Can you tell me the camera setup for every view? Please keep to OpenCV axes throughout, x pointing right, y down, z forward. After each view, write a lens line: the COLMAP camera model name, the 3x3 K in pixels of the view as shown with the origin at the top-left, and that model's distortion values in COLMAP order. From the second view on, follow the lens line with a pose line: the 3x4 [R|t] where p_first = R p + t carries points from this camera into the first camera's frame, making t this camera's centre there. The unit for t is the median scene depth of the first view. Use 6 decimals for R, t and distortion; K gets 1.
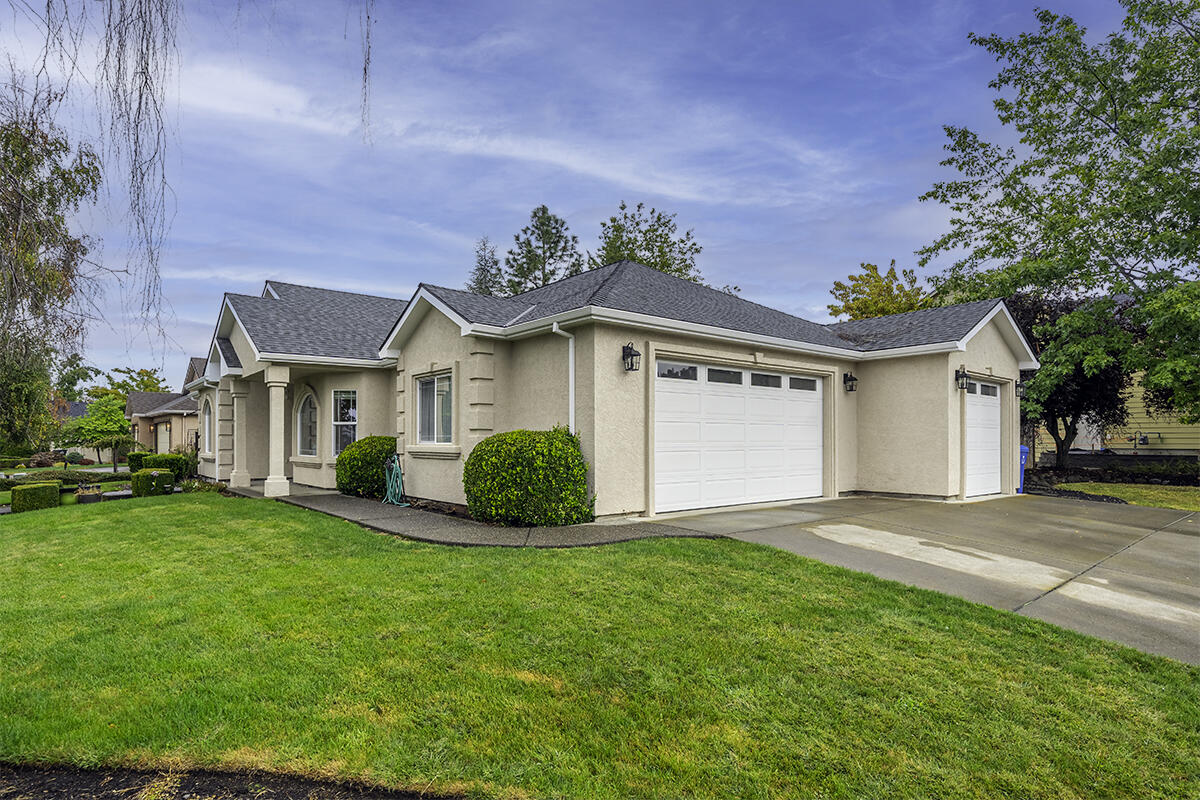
lens RADIAL K [[619.6, 0, 600.6], [0, 619.6, 436.2], [0, 0, 1]] dist [-0.014754, 0.000090]
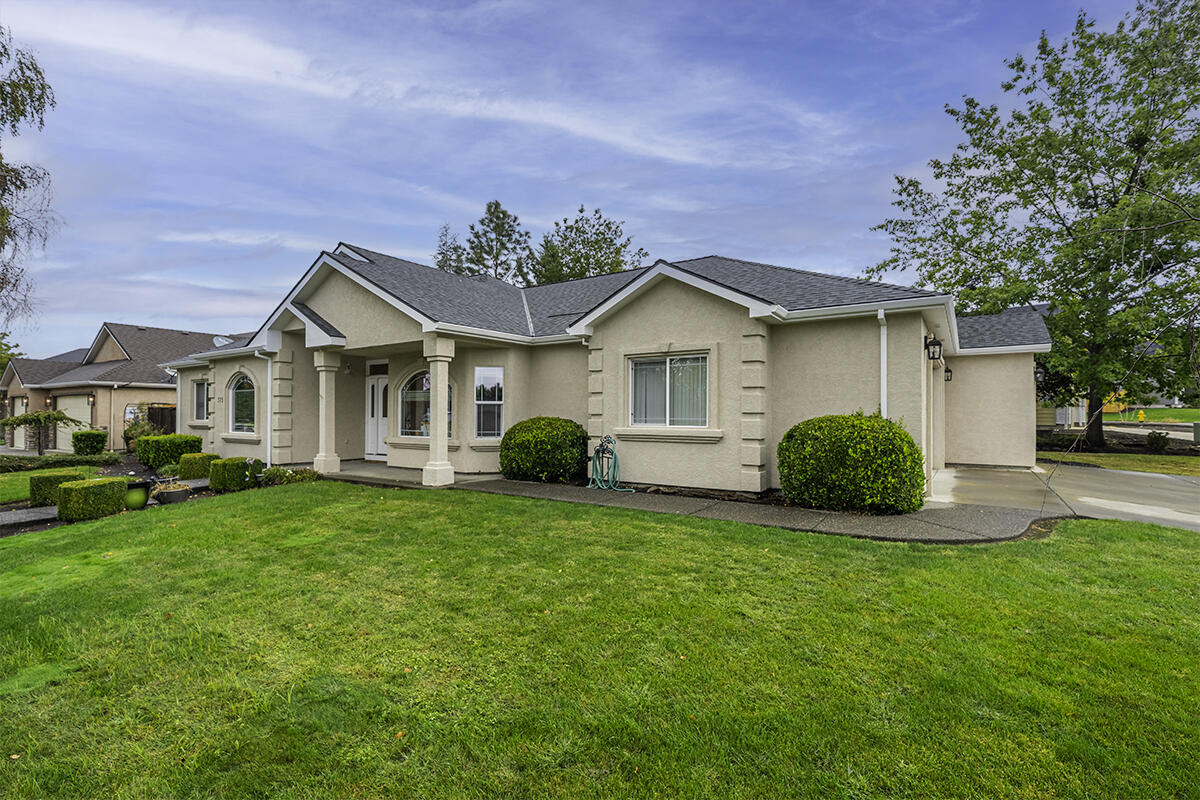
lens RADIAL K [[520.7, 0, 602.4], [0, 520.7, 405.2], [0, 0, 1]] dist [-0.003312, -0.000344]
pose [[0.956995, 0.008764, 0.289971, -0.485176], [-0.005470, 0.999911, -0.012167, -0.008516], [-0.290051, 0.010057, 0.956958, 0.201040]]
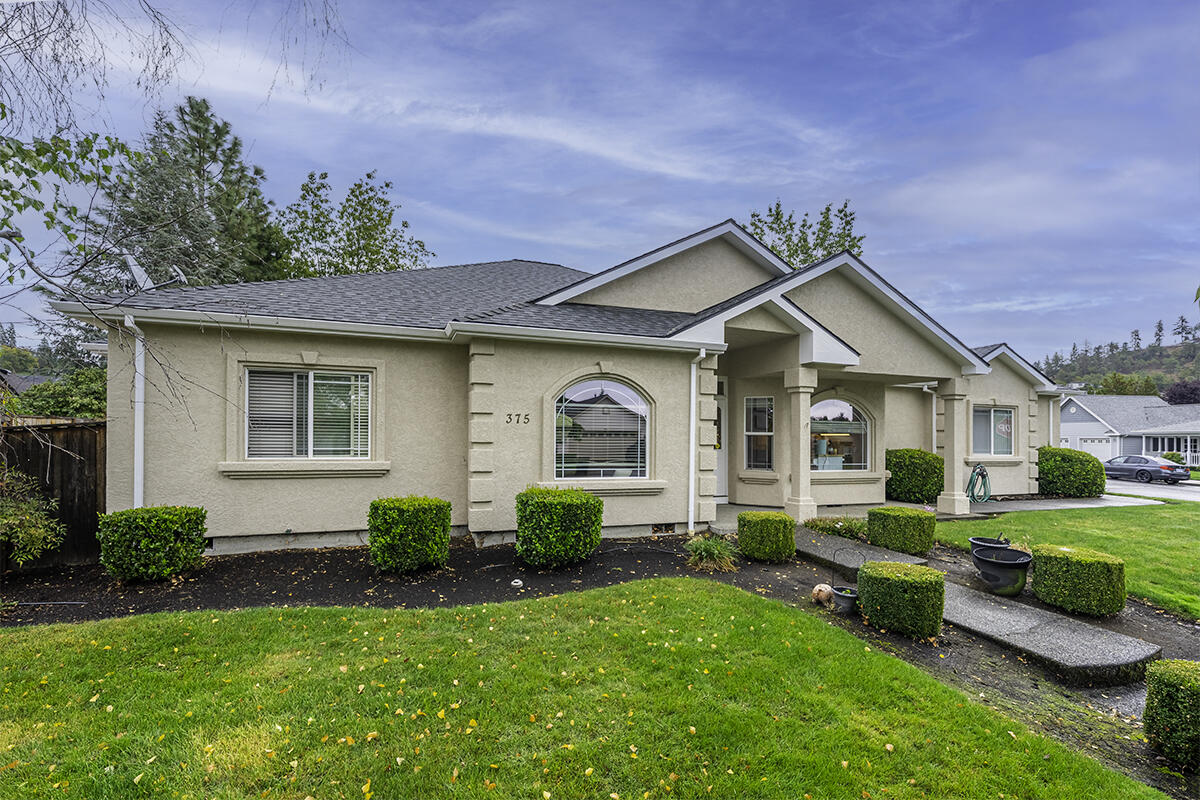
lens RADIAL K [[537.9, 0, 600.7], [0, 537.9, 441.7], [0, 0, 1]] dist [-0.000484, -0.000107]
pose [[0.348172, 0.009891, 0.937379, -1.331200], [-0.012169, 0.999908, -0.006031, -0.001467], [-0.937352, -0.009307, 0.348260, 1.057446]]
